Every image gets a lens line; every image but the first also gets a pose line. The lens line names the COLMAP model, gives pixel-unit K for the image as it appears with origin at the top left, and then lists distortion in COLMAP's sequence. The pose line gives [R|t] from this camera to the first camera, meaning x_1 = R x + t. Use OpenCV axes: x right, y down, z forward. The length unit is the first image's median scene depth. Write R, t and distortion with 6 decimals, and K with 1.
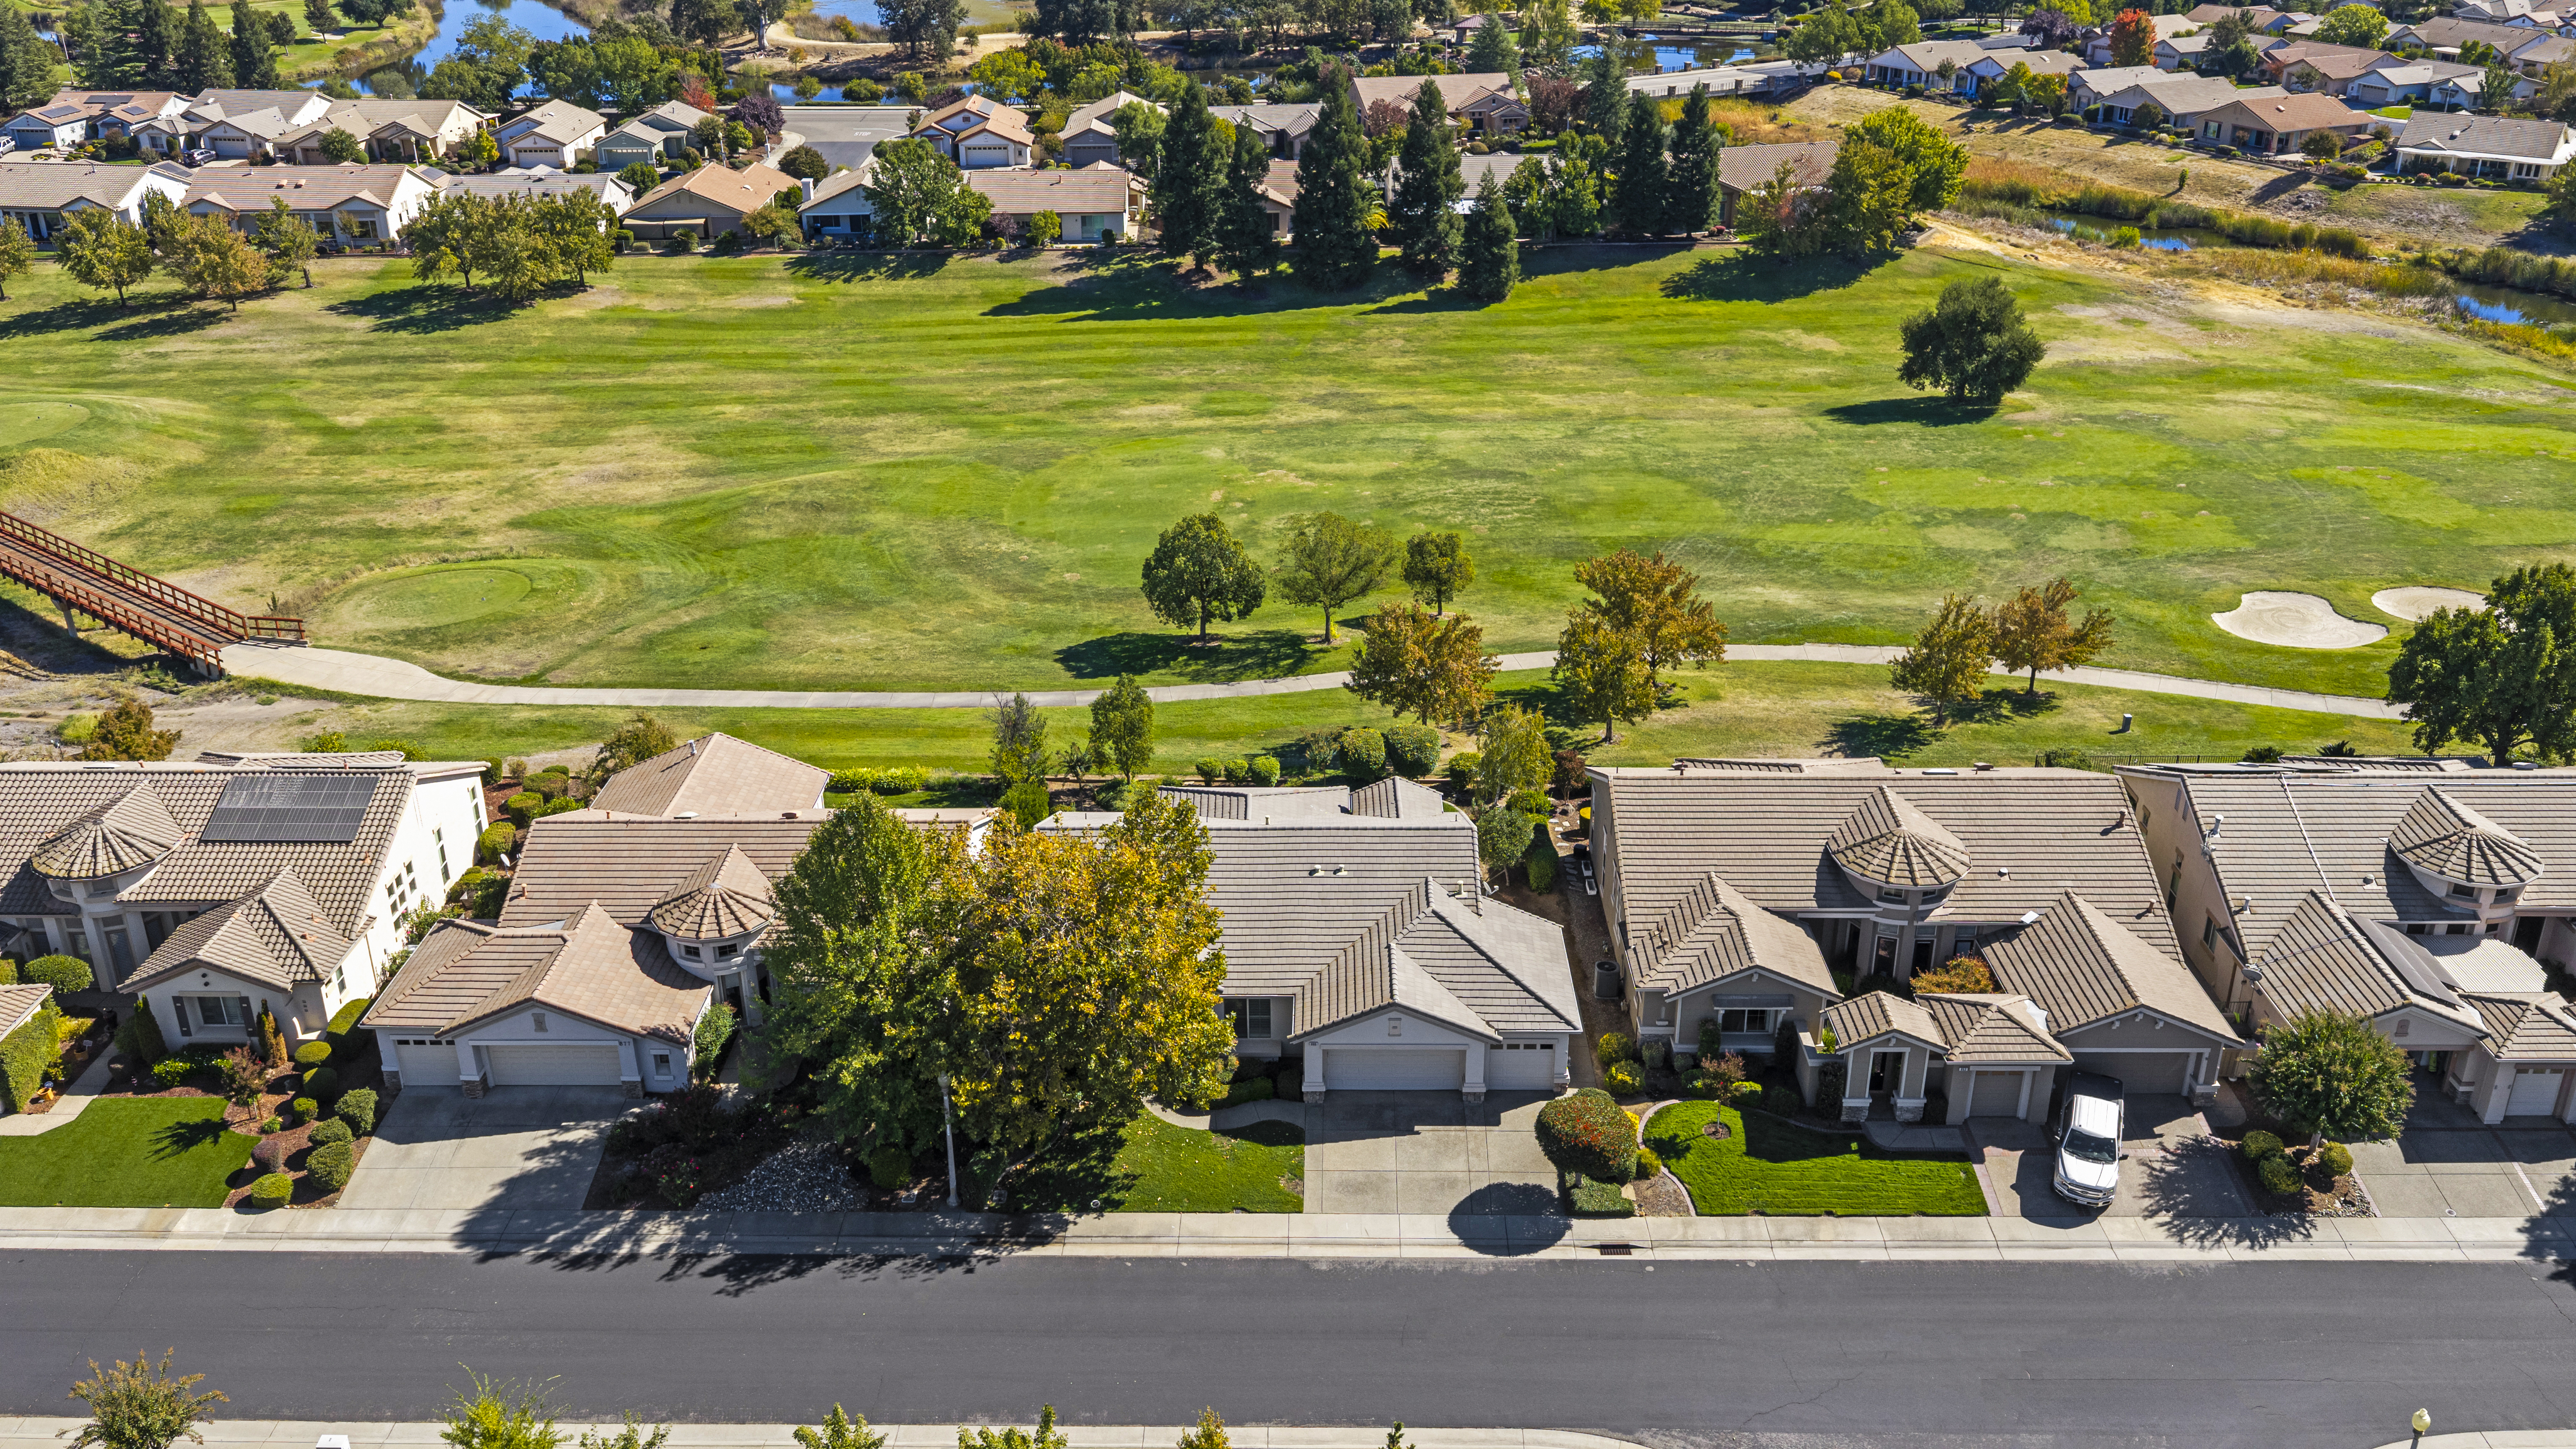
lens RADIAL K [[2135.2, 0, 1288.0], [0, 2135.2, 724.5], [0, 0, 1]] dist [0.025055, -0.053707]
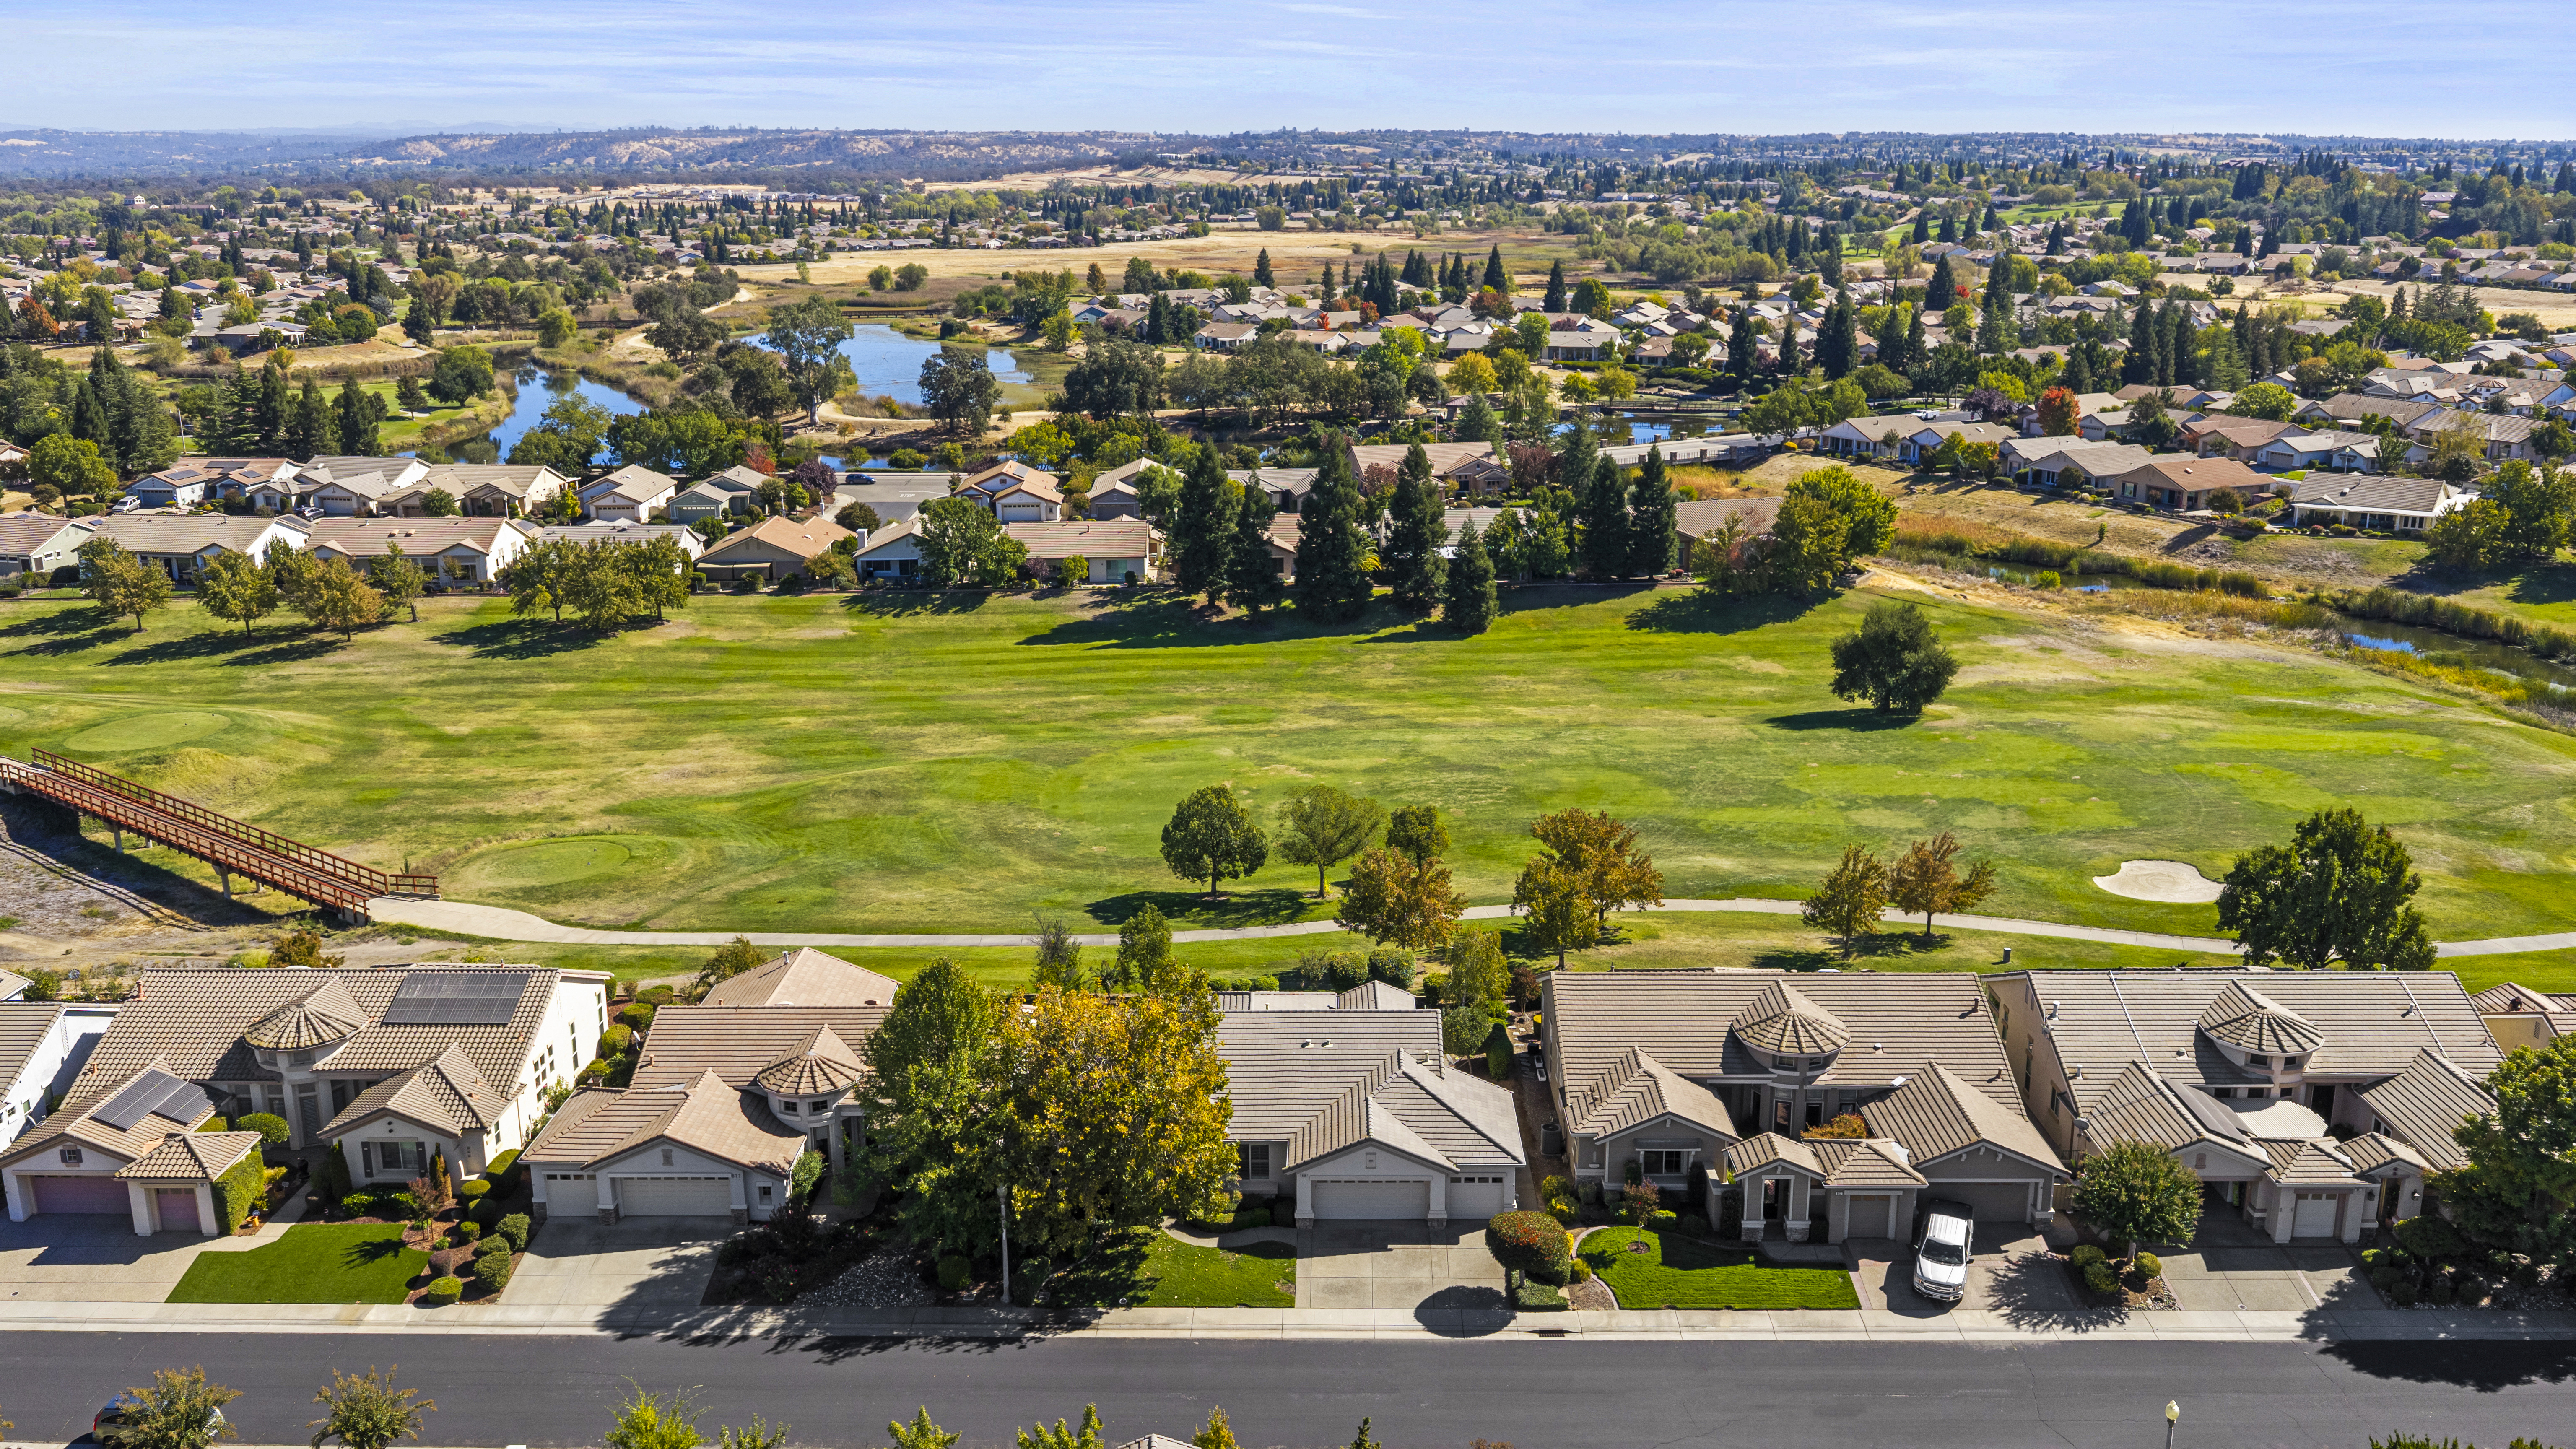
lens RADIAL K [[2135.2, 0, 1288.0], [0, 2135.2, 724.5], [0, 0, 1]] dist [0.025055, -0.053707]
pose [[0.999991, -0.000176, -0.004181, 0.005015], [-0.000541, 0.985315, -0.170743, 0.065477], [0.004149, 0.170744, 0.985307, -0.149357]]
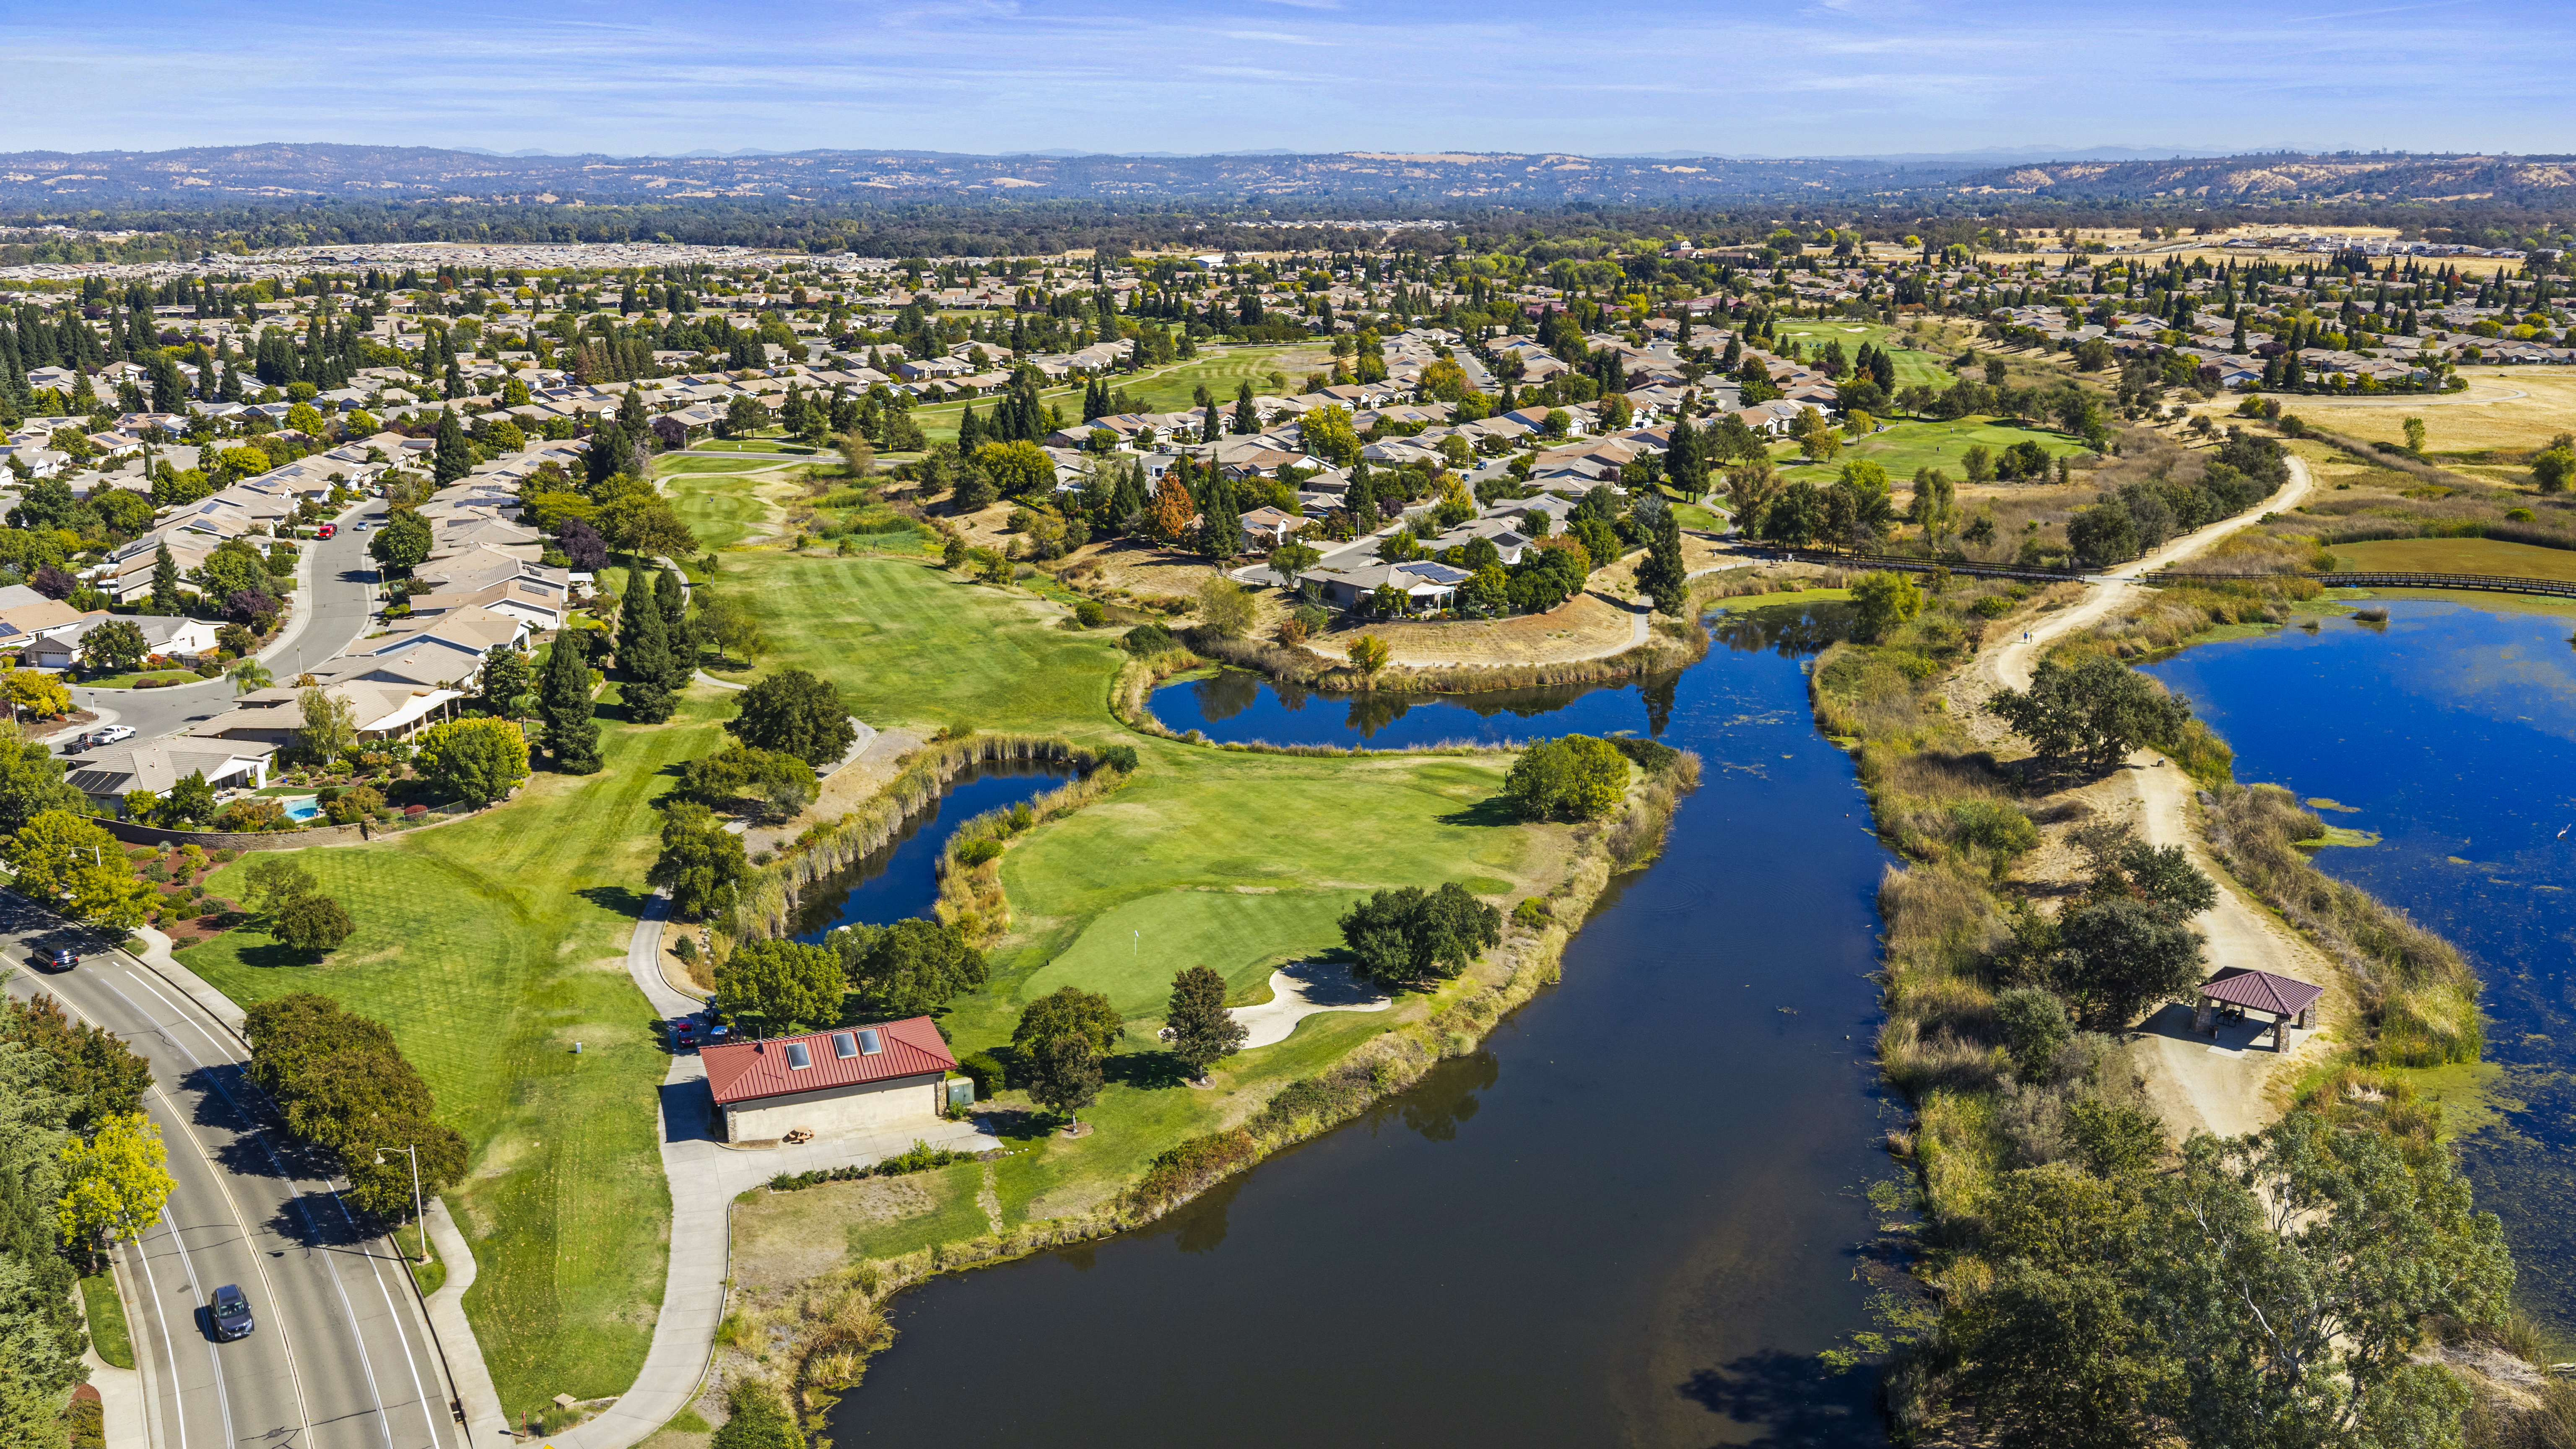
lens RADIAL K [[2135.2, 0, 1288.0], [0, 2135.2, 724.5], [0, 0, 1]] dist [0.025055, -0.053707]
pose [[0.760795, 0.158863, -0.629248, -0.185303], [-0.270336, 0.959031, -0.084730, -0.330973], [0.590008, 0.234570, 0.772572, 0.601394]]
